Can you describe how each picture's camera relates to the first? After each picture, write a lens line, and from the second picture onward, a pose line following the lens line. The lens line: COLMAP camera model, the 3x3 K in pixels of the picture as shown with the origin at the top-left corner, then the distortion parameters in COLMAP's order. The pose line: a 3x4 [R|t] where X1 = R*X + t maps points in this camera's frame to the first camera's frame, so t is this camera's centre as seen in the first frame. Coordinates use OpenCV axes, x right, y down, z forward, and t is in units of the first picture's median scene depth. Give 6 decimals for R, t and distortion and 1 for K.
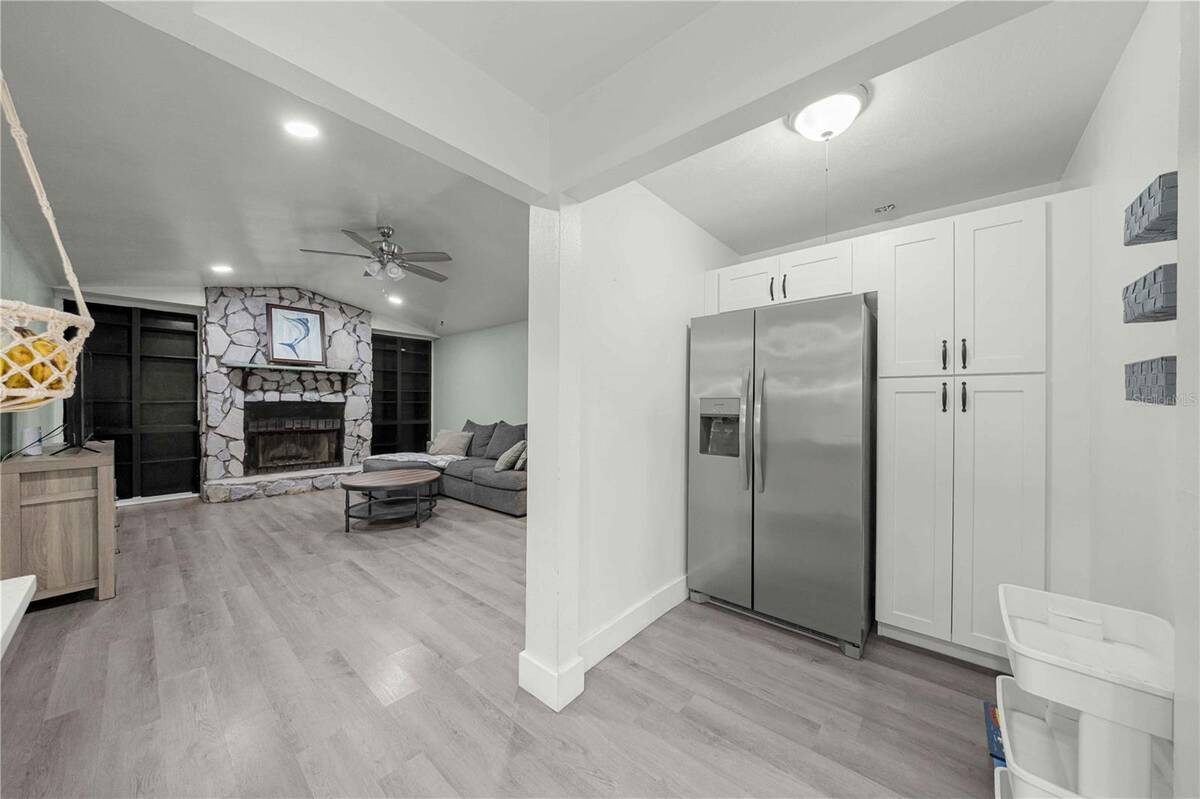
lens RADIAL K [[411.5, 0, 599.1], [0, 411.5, 401.9], [0, 0, 1]] dist [-0.003929, -0.000241]
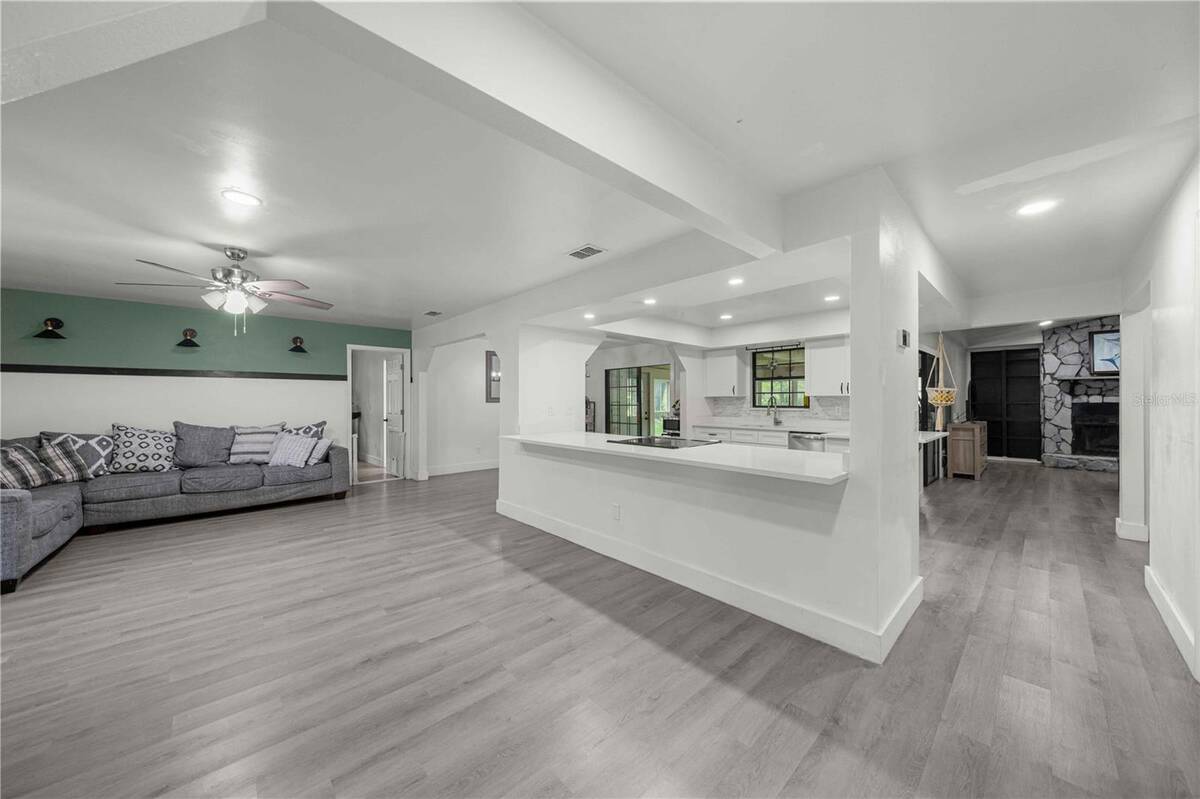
lens RADIAL K [[411.5, 0, 598.7], [0, 411.5, 400.3], [0, 0, 1]] dist [-0.003929, -0.000241]
pose [[-0.107909, -0.007559, -0.994132, 0.788077], [0.000862, 0.999970, -0.007697, -0.000734], [0.994160, -0.001688, -0.107899, -0.530672]]
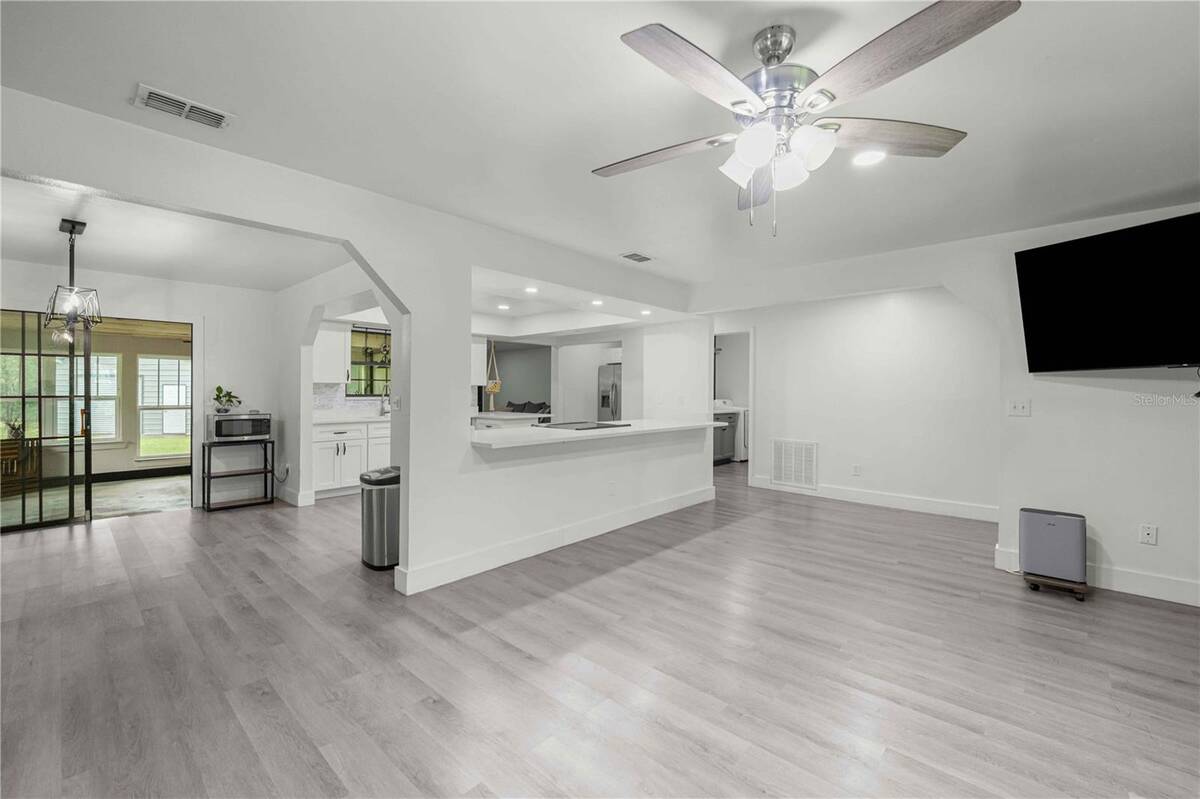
lens RADIAL K [[496.0, 0, 596.6], [0, 496.0, 386.5], [0, 0, 1]] dist [-0.001955, -0.002490]
pose [[0.999517, -0.000756, -0.031068, 0.158597], [0.000484, 0.999962, -0.008740, -0.003124], [0.031074, 0.008721, 0.999479, -1.427151]]
